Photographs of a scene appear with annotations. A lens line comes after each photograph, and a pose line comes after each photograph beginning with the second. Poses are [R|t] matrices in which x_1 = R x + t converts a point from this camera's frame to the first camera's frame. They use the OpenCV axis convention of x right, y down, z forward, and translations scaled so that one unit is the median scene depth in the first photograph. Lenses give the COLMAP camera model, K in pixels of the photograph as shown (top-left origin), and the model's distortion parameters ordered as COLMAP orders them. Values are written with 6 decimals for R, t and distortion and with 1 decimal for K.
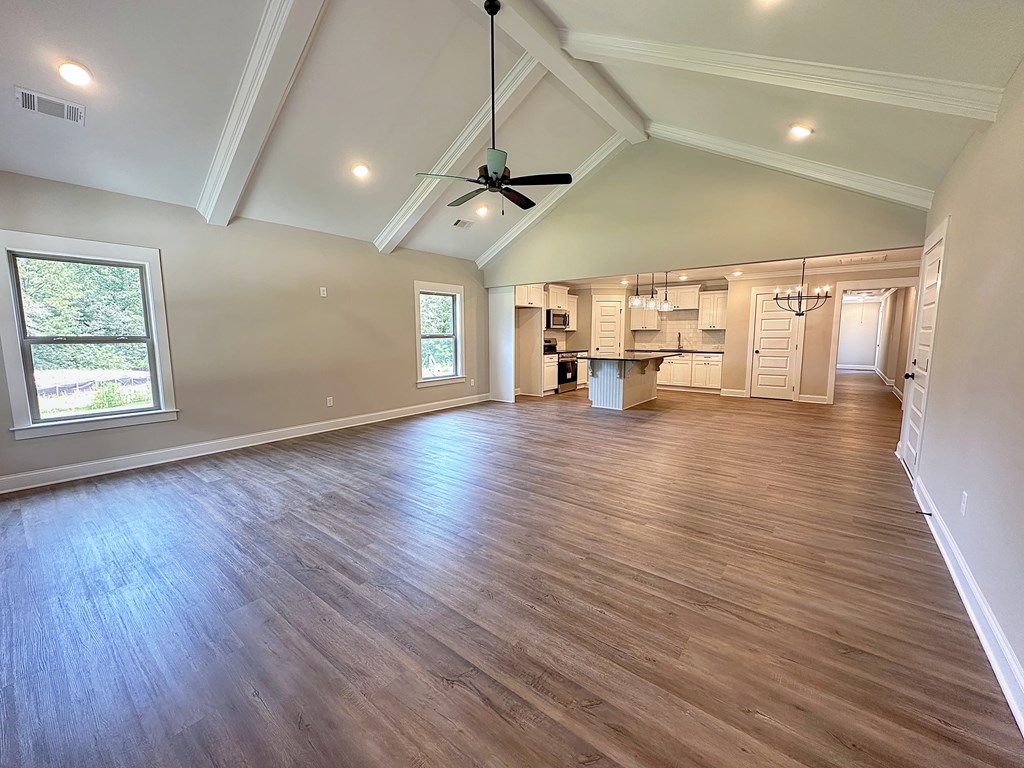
lens RADIAL K [[411.0, 0, 509.1], [0, 411.0, 382.3], [0, 0, 1]] dist [-0.001837, 0.000385]
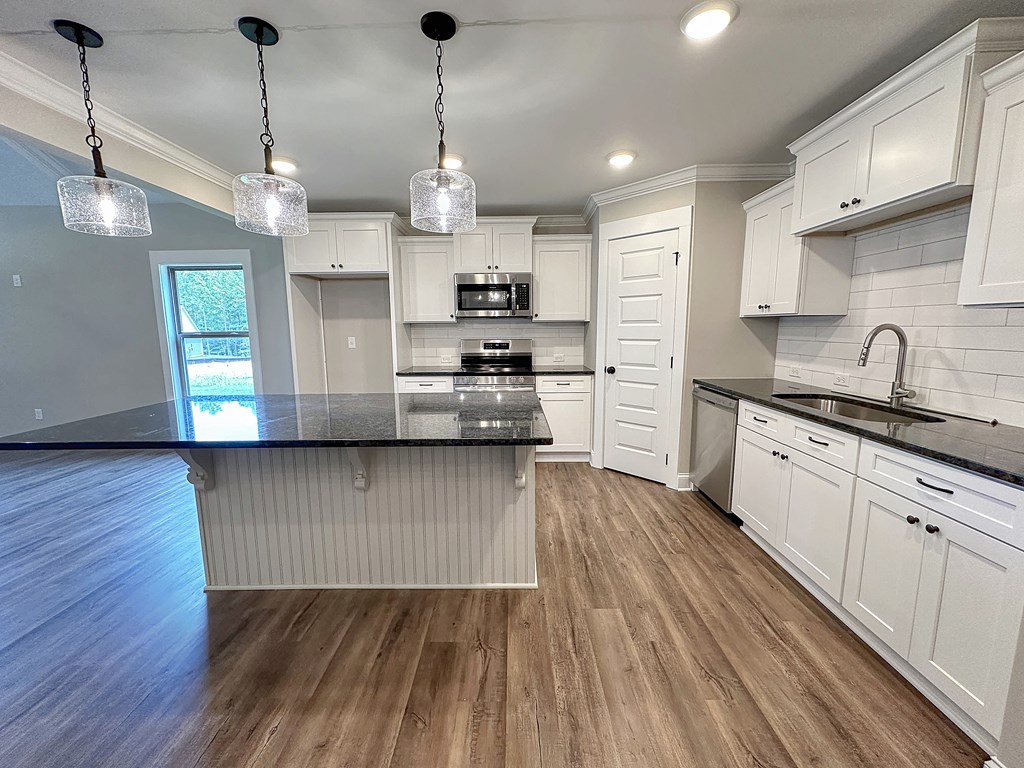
lens RADIAL K [[411.0, 0, 511.5], [0, 411.0, 383.4], [0, 0, 1]] dist [-0.001837, 0.000385]
pose [[0.621370, 0.104866, -0.776468, 0.704583], [-0.086362, 0.994131, 0.065150, -0.135001], [0.778743, 0.026575, 0.626780, 1.096040]]
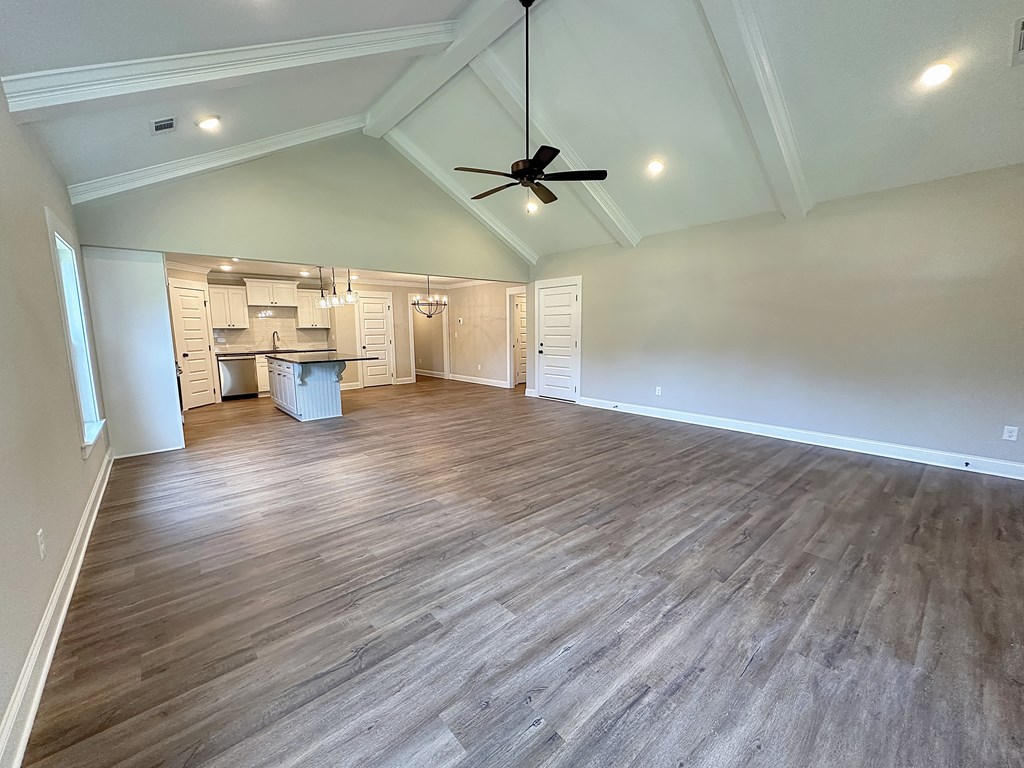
lens RADIAL K [[411.0, 0, 511.2], [0, 411.0, 386.5], [0, 0, 1]] dist [-0.001837, 0.000385]
pose [[0.177101, -0.135914, 0.974763, -0.601437], [0.127245, 0.985268, 0.114260, -0.059239], [-0.975932, 0.103799, 0.191787, 0.504633]]
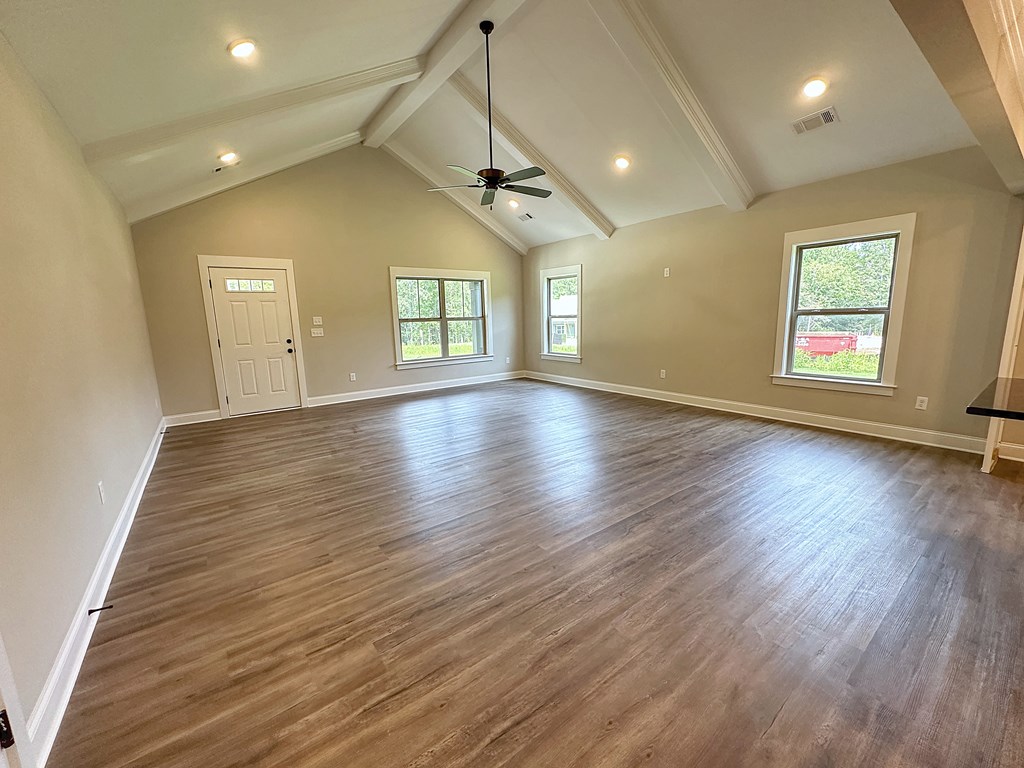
lens RADIAL K [[411.0, 0, 512.6], [0, 411.0, 384.5], [0, 0, 1]] dist [-0.001837, 0.000385]
pose [[-0.249863, 0.169913, -0.953257, 0.635457], [-0.089614, 0.976200, 0.197491, -0.094992], [0.964125, 0.134771, -0.228690, 0.779776]]
